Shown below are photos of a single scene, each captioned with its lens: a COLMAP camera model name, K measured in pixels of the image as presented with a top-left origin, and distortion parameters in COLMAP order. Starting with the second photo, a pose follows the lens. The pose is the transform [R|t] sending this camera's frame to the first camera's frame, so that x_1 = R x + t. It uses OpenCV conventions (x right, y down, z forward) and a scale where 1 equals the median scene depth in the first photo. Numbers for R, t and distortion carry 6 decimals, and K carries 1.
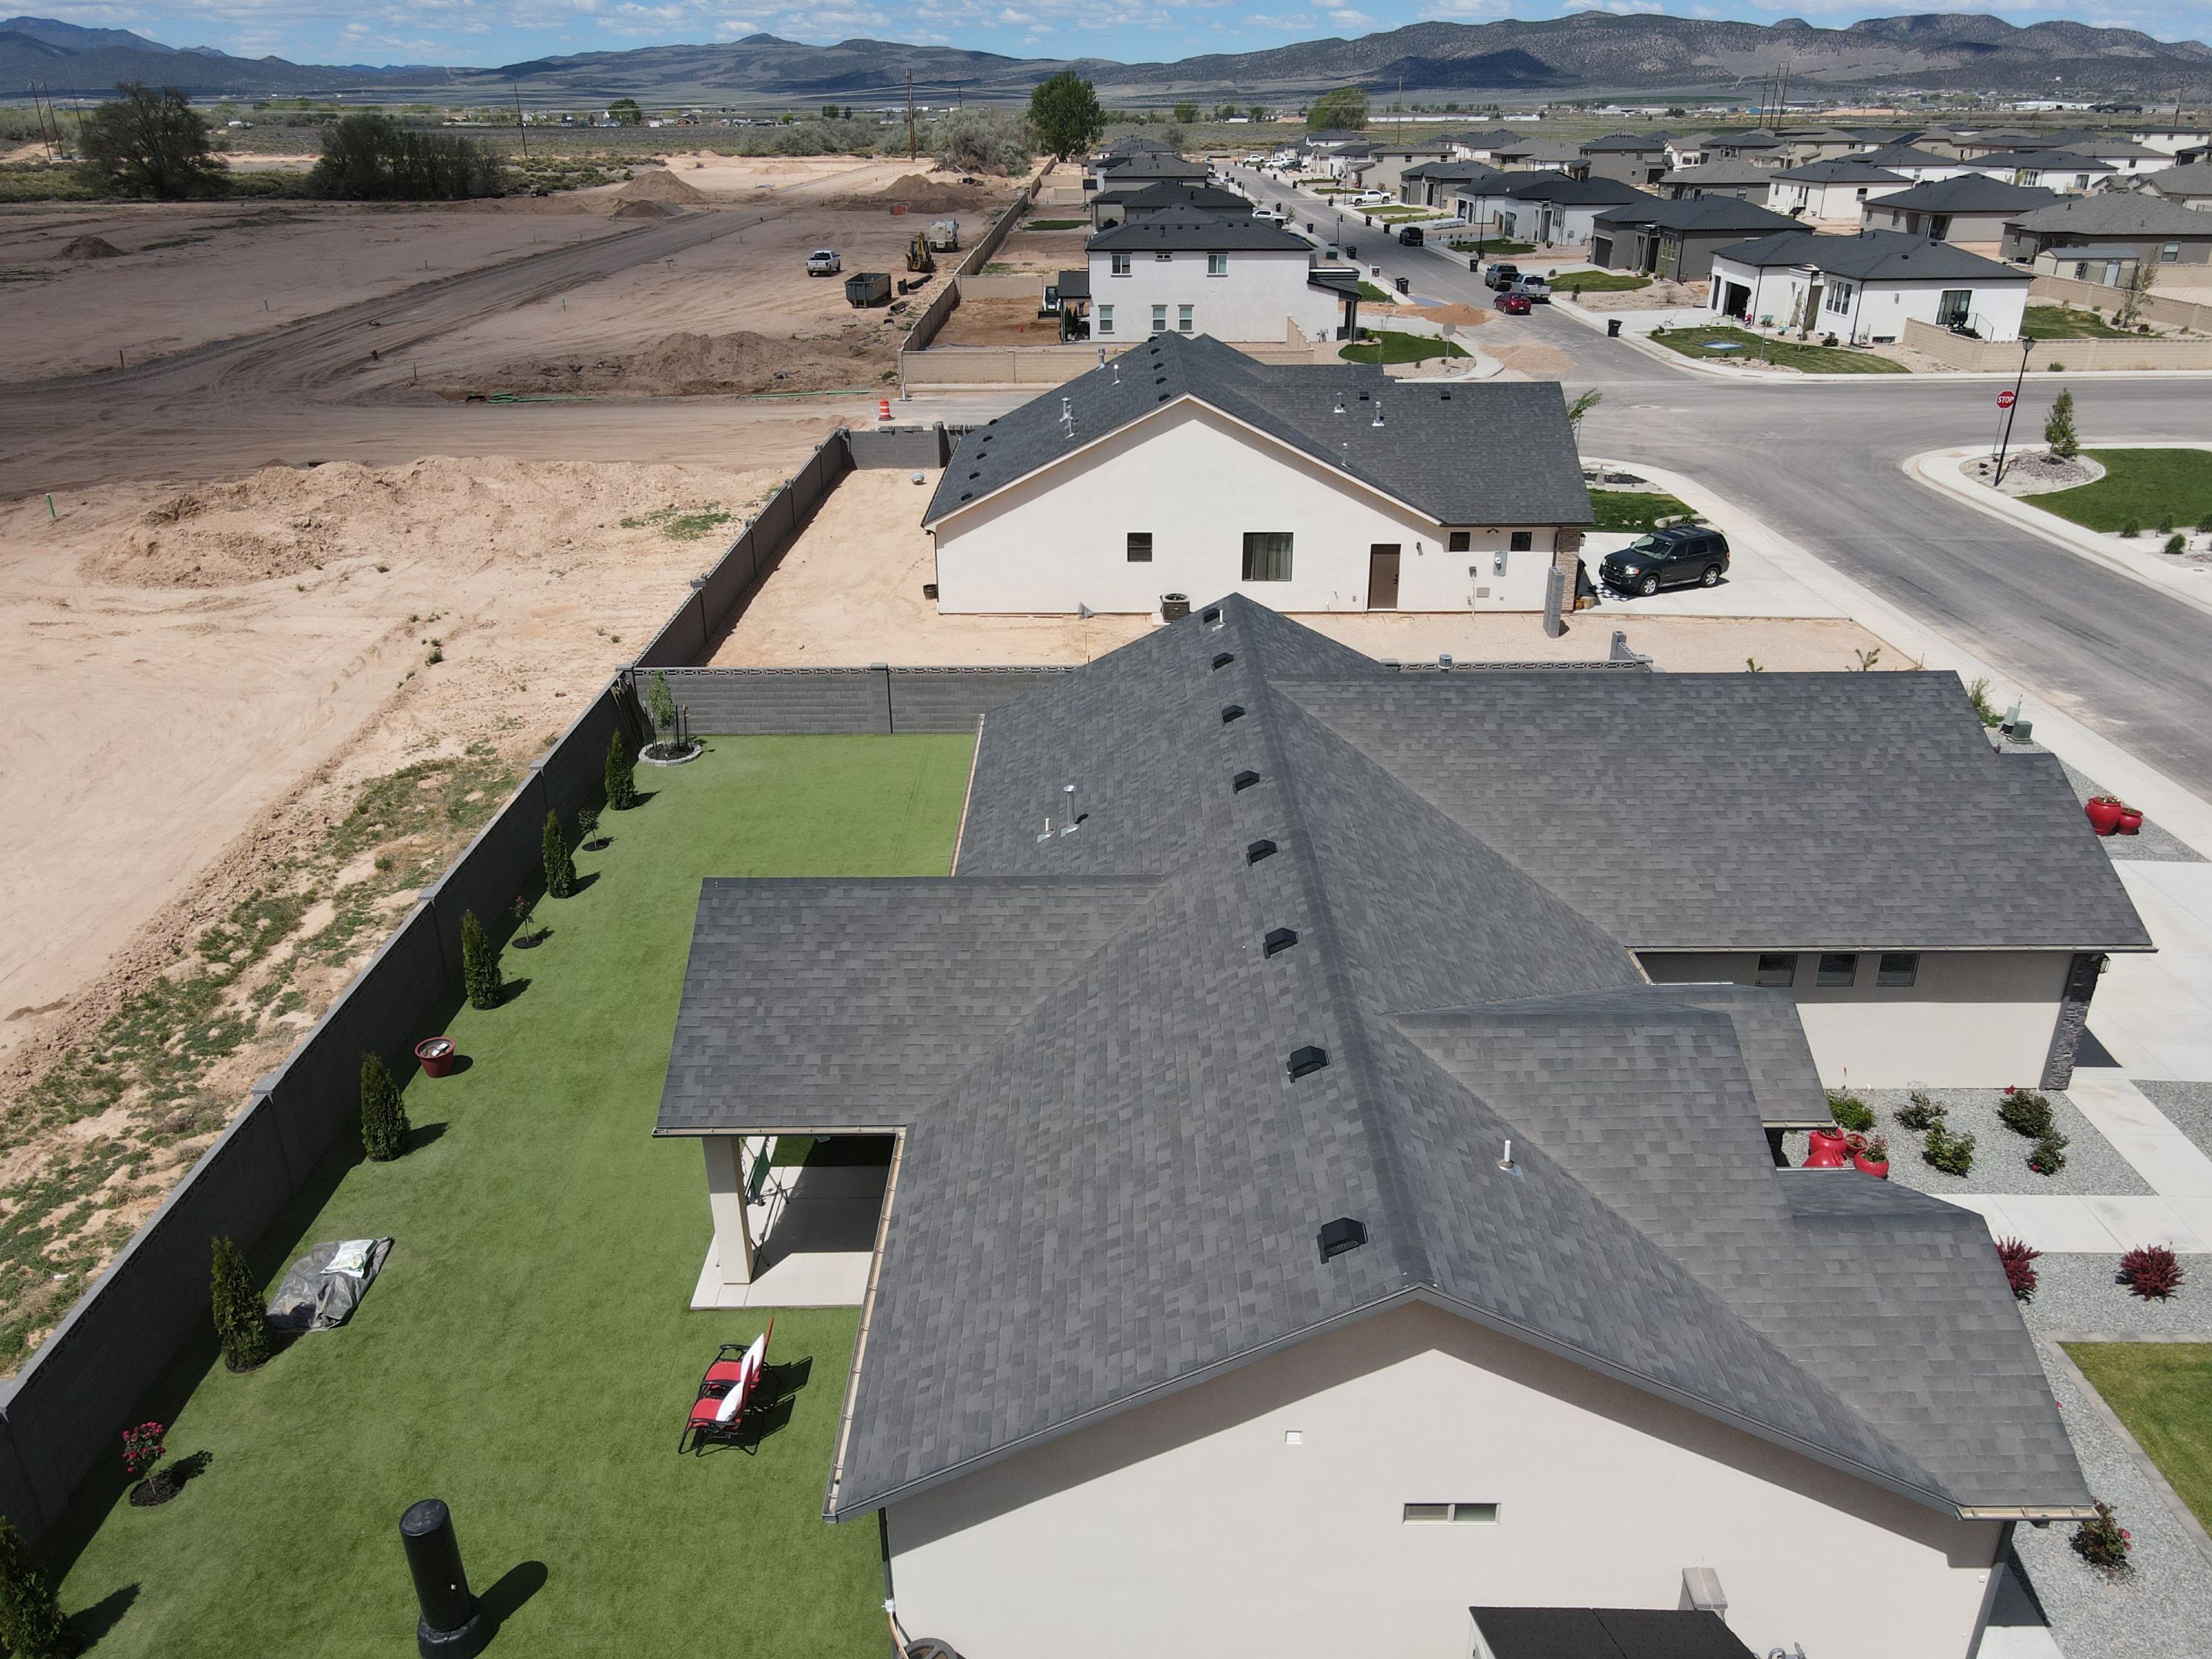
lens RADIAL K [[1623.8, 0, 1113.3], [0, 1623.8, 829.4], [0, 0, 1]] dist [0.024227, -0.013635]
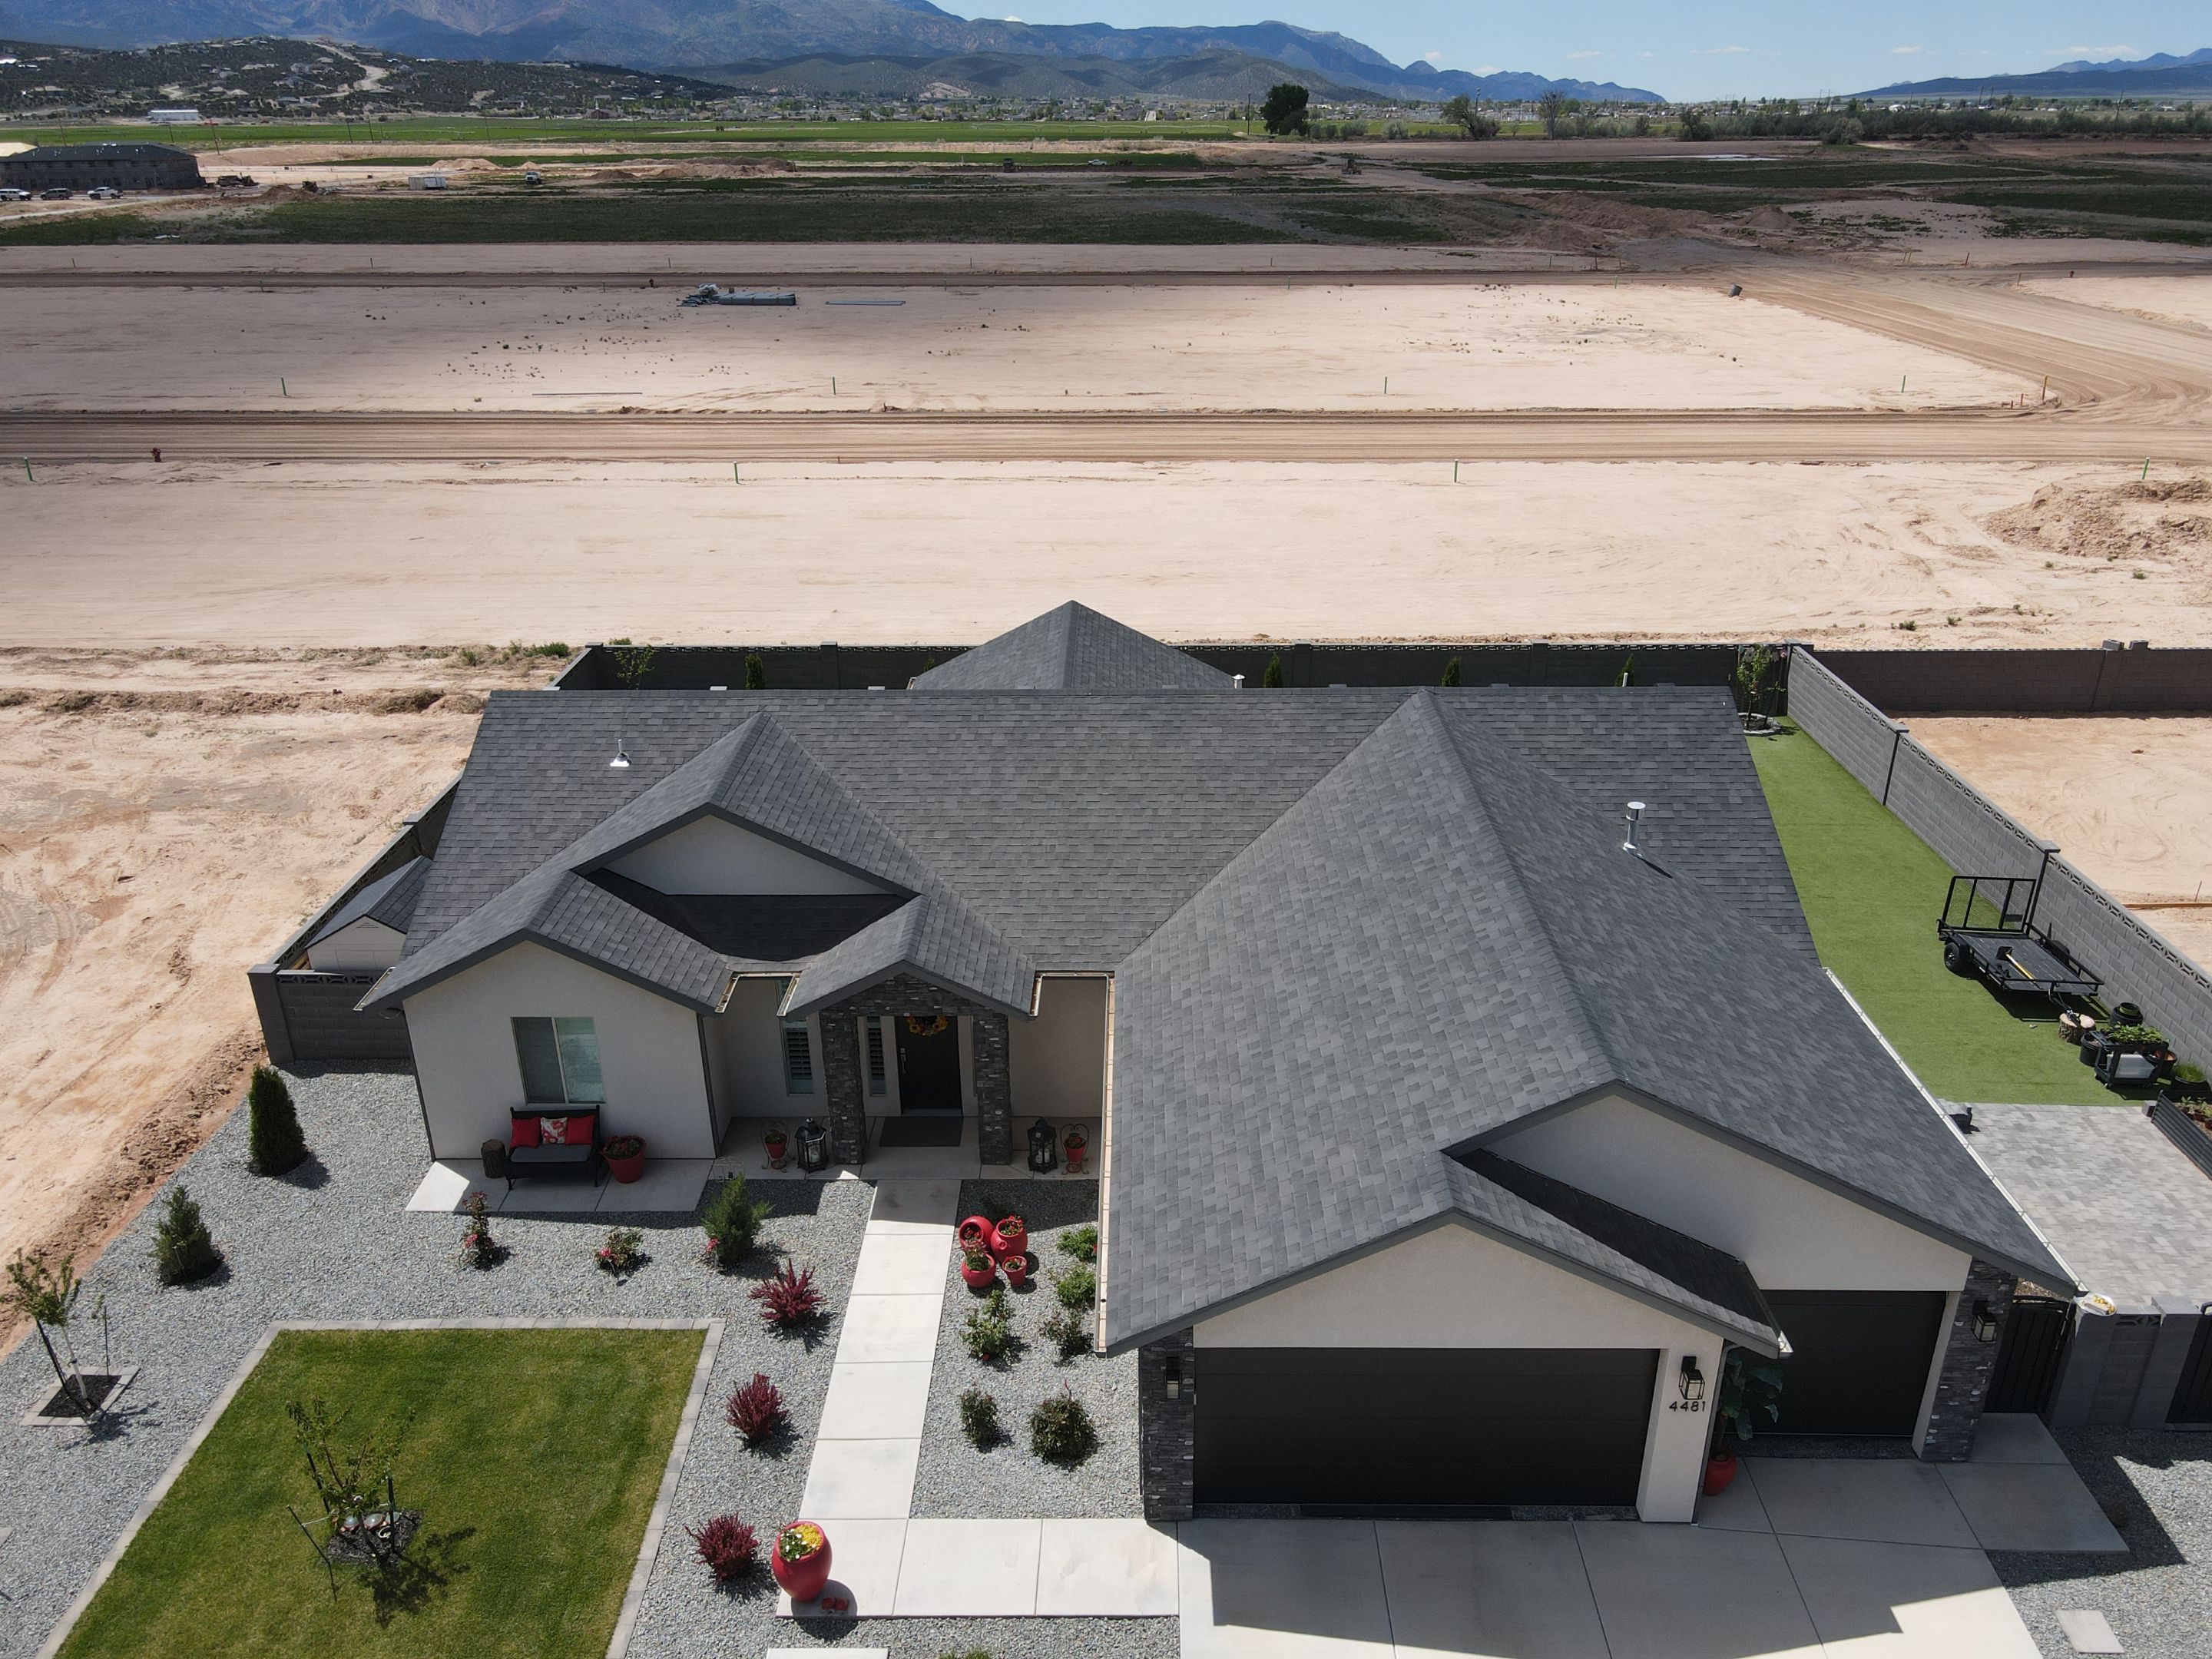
lens RADIAL K [[1623.8, 0, 1111.9], [0, 1623.8, 829.7], [0, 0, 1]] dist [0.024227, -0.013635]
pose [[-0.020003, 0.411524, -0.911179, 0.277318], [-0.402925, 0.830758, 0.384048, -0.088189], [0.915014, 0.374819, 0.149196, 0.195904]]
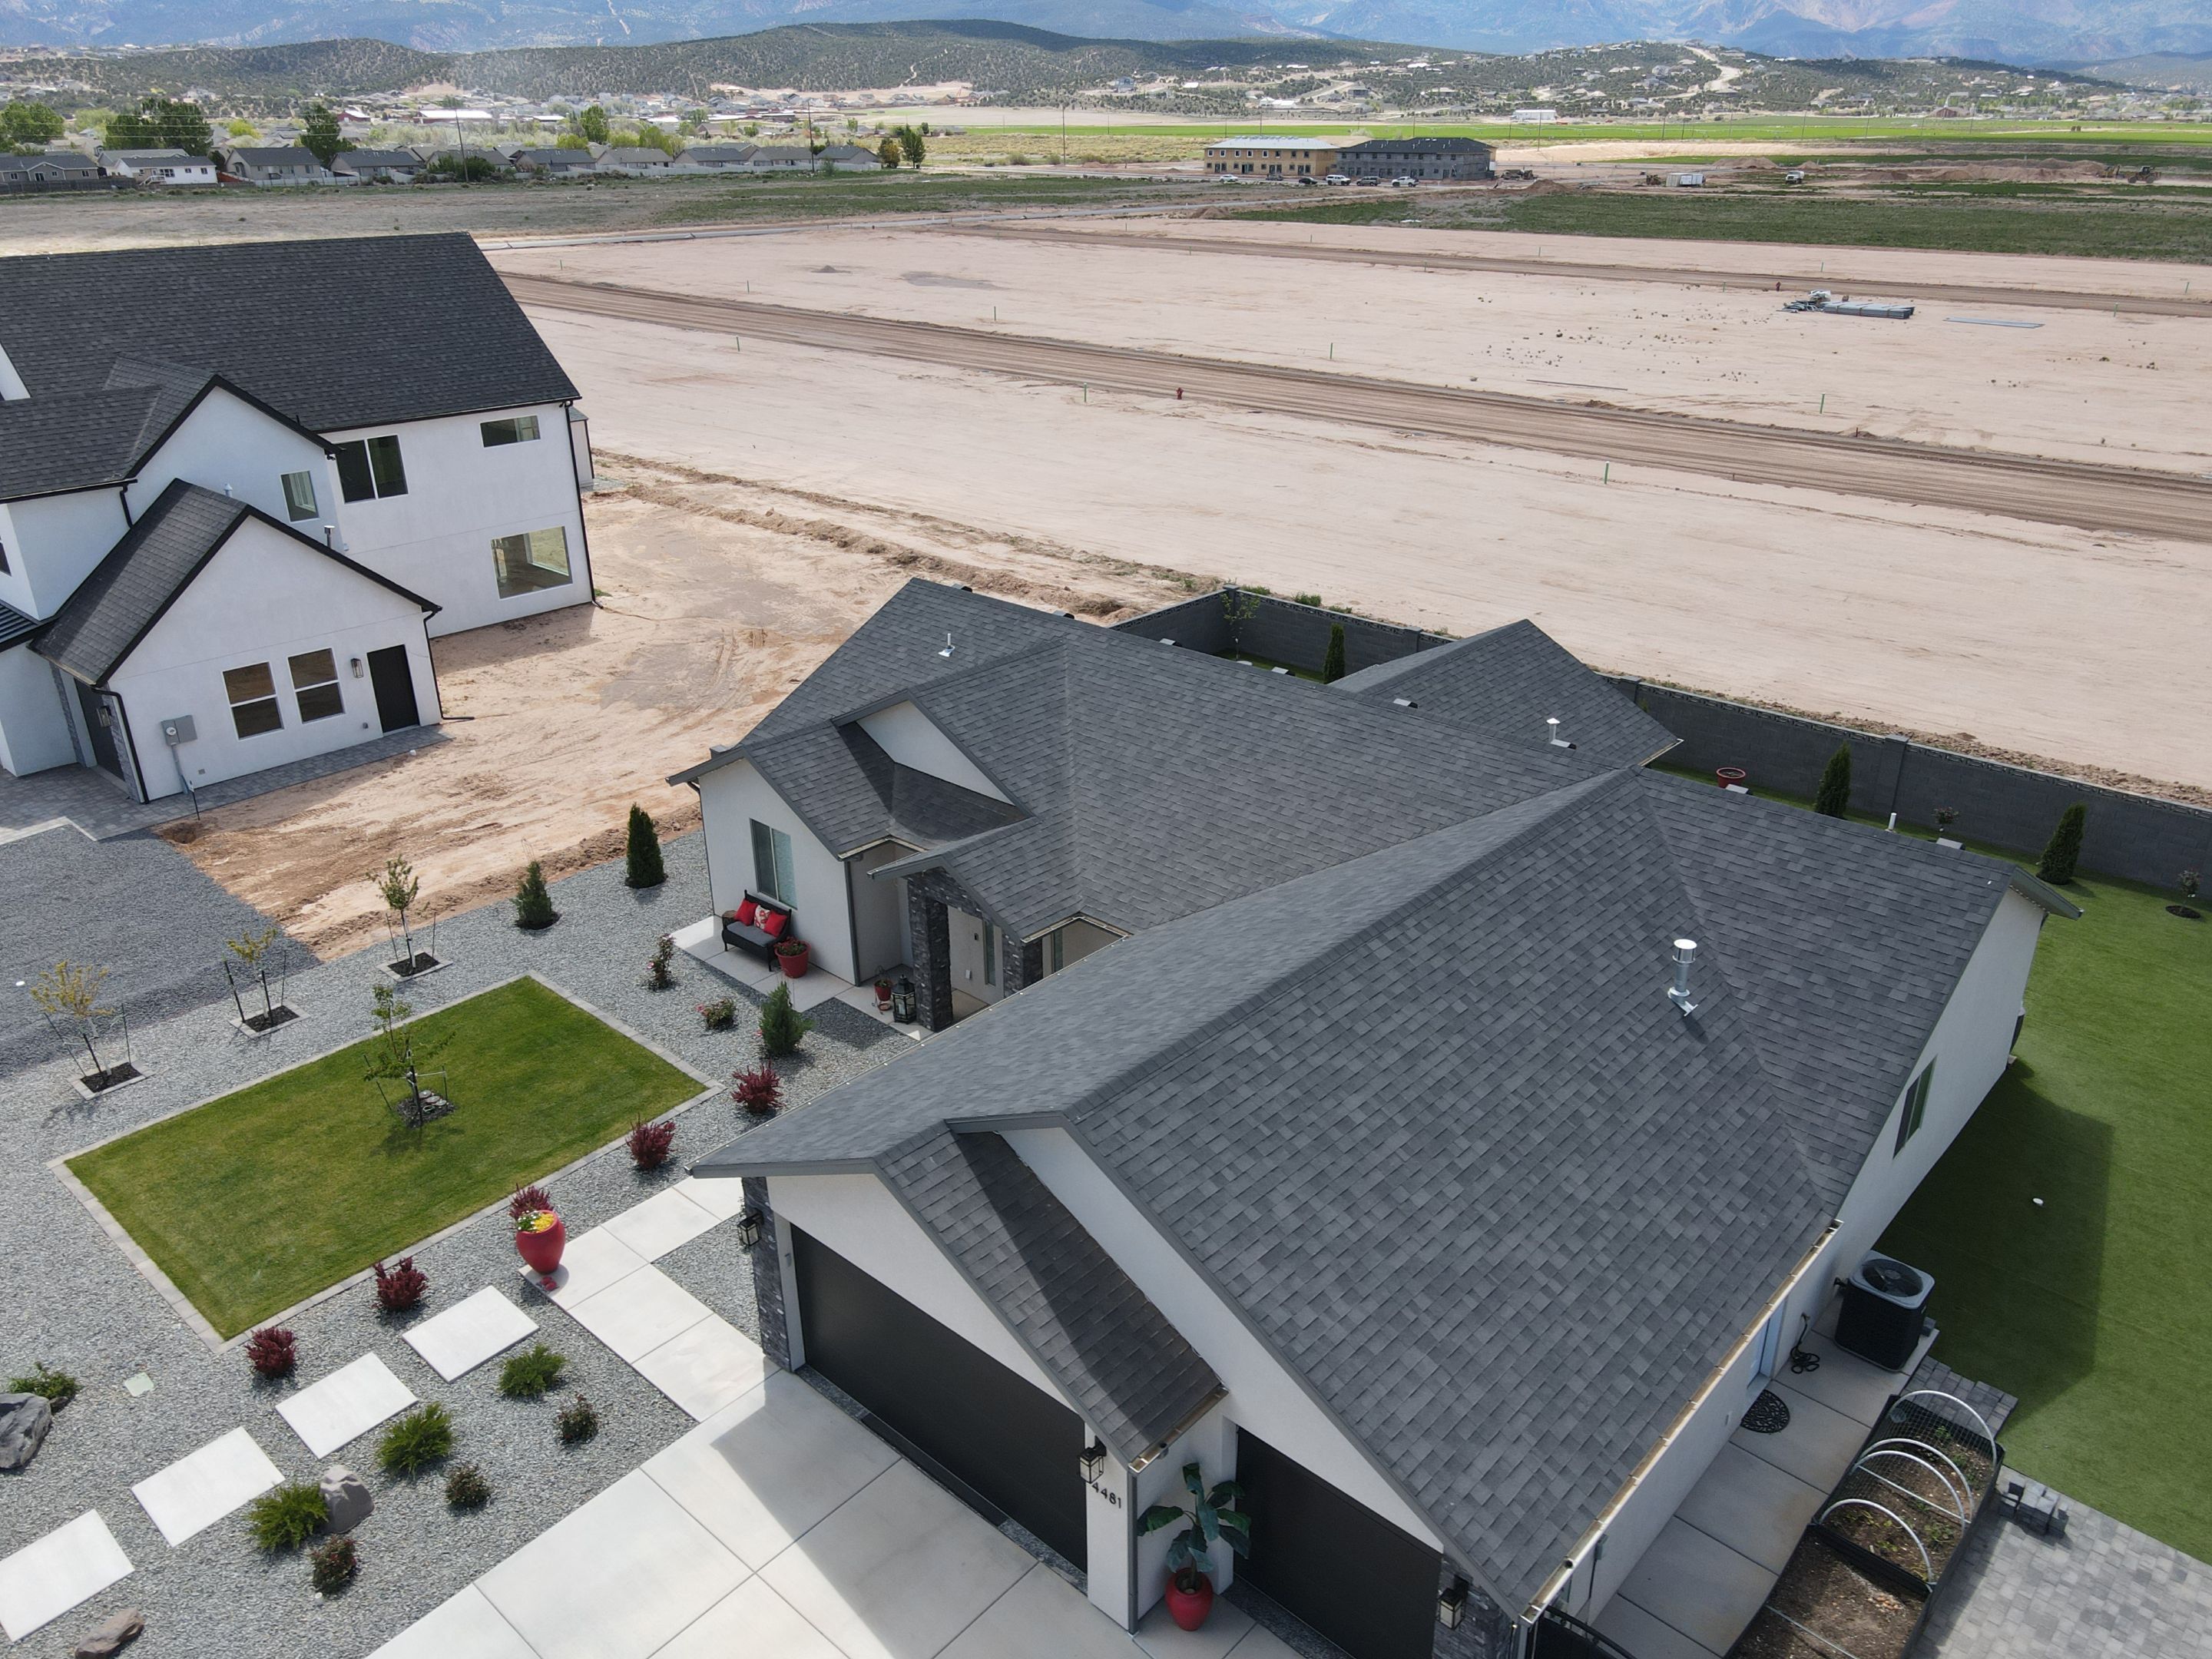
lens RADIAL K [[1623.8, 0, 1112.1], [0, 1623.8, 831.3], [0, 0, 1]] dist [0.024227, -0.013635]
pose [[-0.676970, 0.303817, -0.670378, 0.231746], [-0.296481, 0.721093, 0.626198, -0.141489], [0.673654, 0.622671, -0.398083, 0.321079]]
